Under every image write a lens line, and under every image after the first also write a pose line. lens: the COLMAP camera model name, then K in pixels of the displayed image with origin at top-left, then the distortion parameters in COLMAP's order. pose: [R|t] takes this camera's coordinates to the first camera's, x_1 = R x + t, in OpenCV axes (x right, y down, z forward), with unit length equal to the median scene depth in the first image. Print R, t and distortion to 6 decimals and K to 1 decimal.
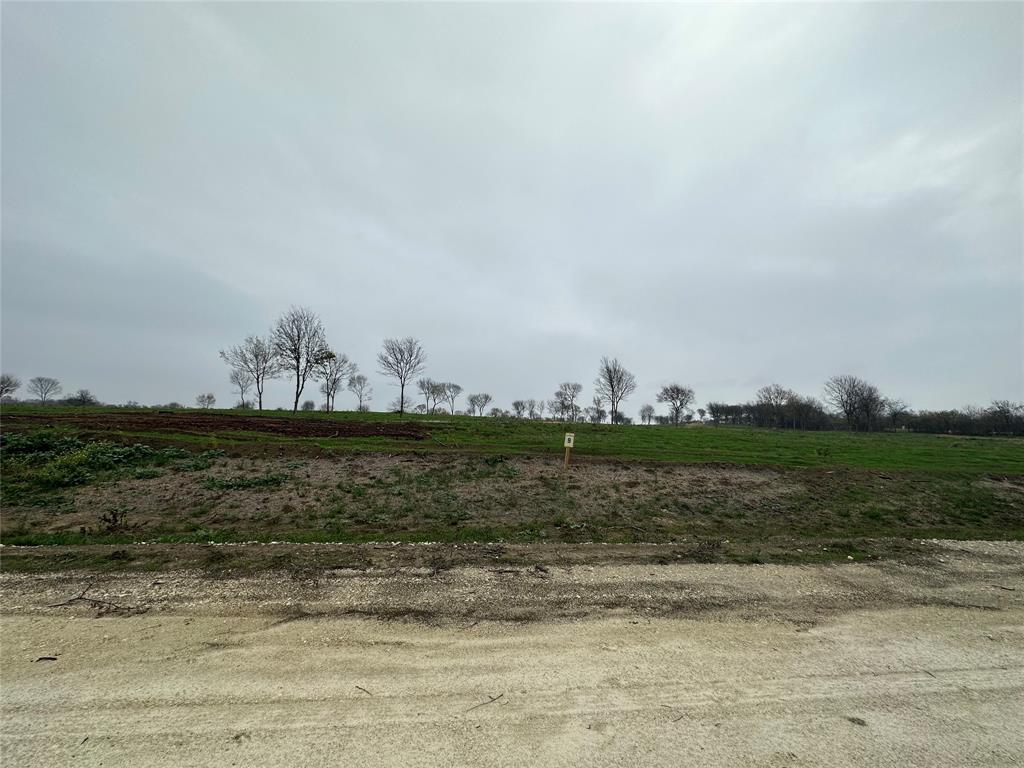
lens RADIAL K [[406.4, 0, 518.0], [0, 406.4, 376.2], [0, 0, 1]] dist [0.000296, -0.000049]
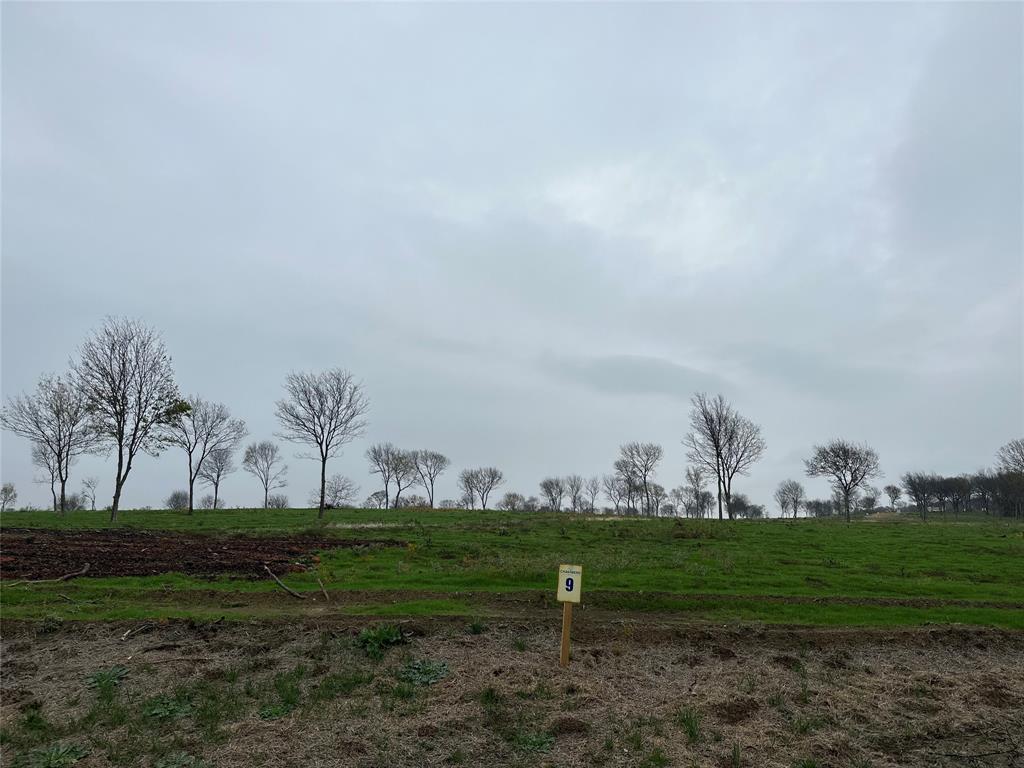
lens RADIAL K [[711.6, 0, 515.3], [0, 711.6, 366.9], [0, 0, 1]] dist [0.042334, -0.049009]
pose [[0.998094, -0.036882, -0.049473, 0.107820], [0.031924, 0.994722, -0.097512, 0.013926], [0.052809, 0.095747, 0.994004, 0.275114]]
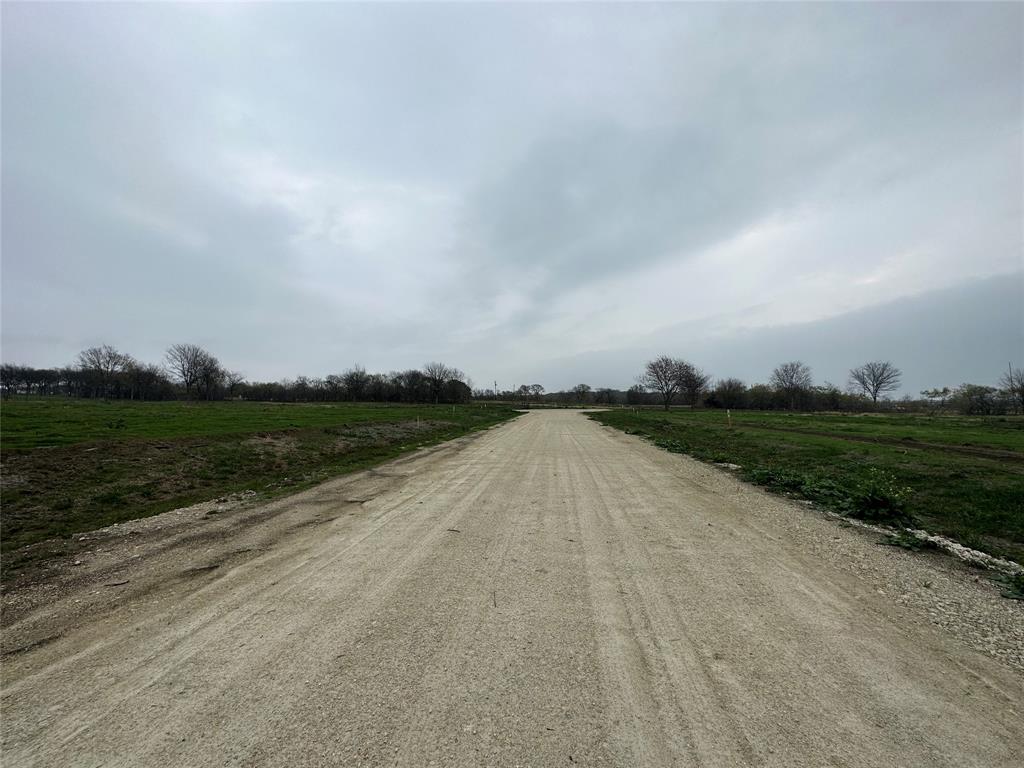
lens RADIAL K [[406.4, 0, 510.0], [0, 406.4, 369.7], [0, 0, 1]] dist [0.000296, -0.000049]
pose [[0.231223, 0.053254, 0.971442, 0.180335], [-0.109213, 0.993610, -0.028475, 0.014586], [-0.966751, -0.099510, 0.235562, 0.036688]]
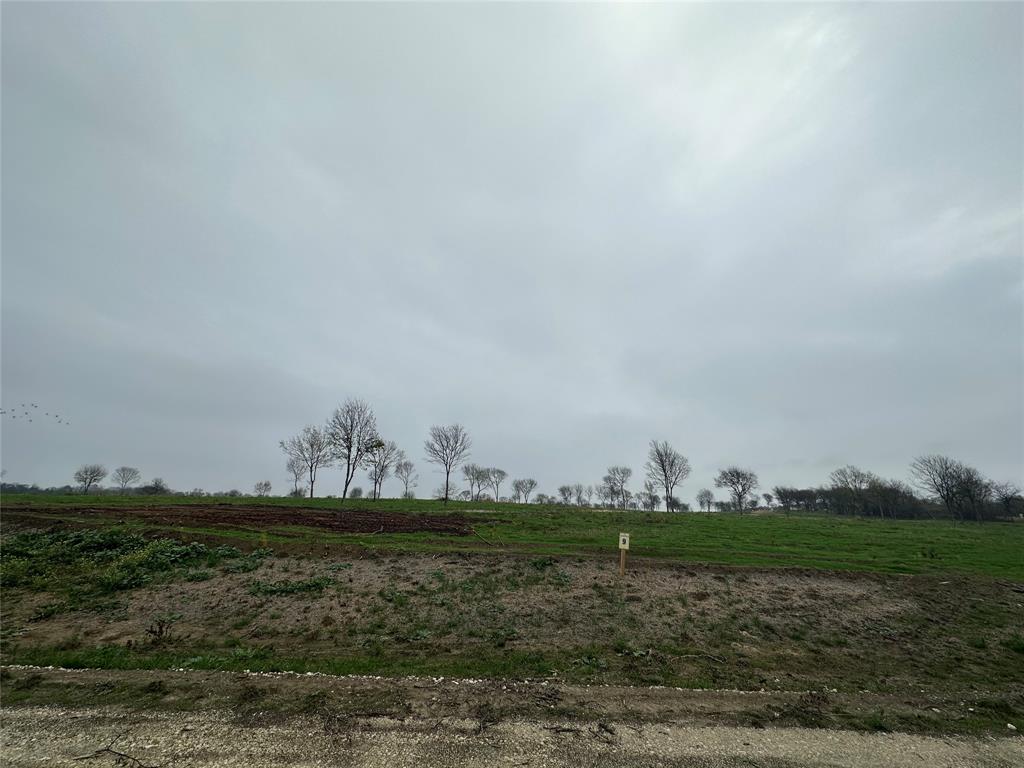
lens RADIAL K [[406.4, 0, 518.4], [0, 406.4, 376.4], [0, 0, 1]] dist [0.000296, -0.000049]
pose [[0.994090, -0.034352, -0.102979, -0.003720], [0.012962, 0.979386, -0.201583, -0.022869], [0.107781, 0.199057, 0.974043, 0.006024]]
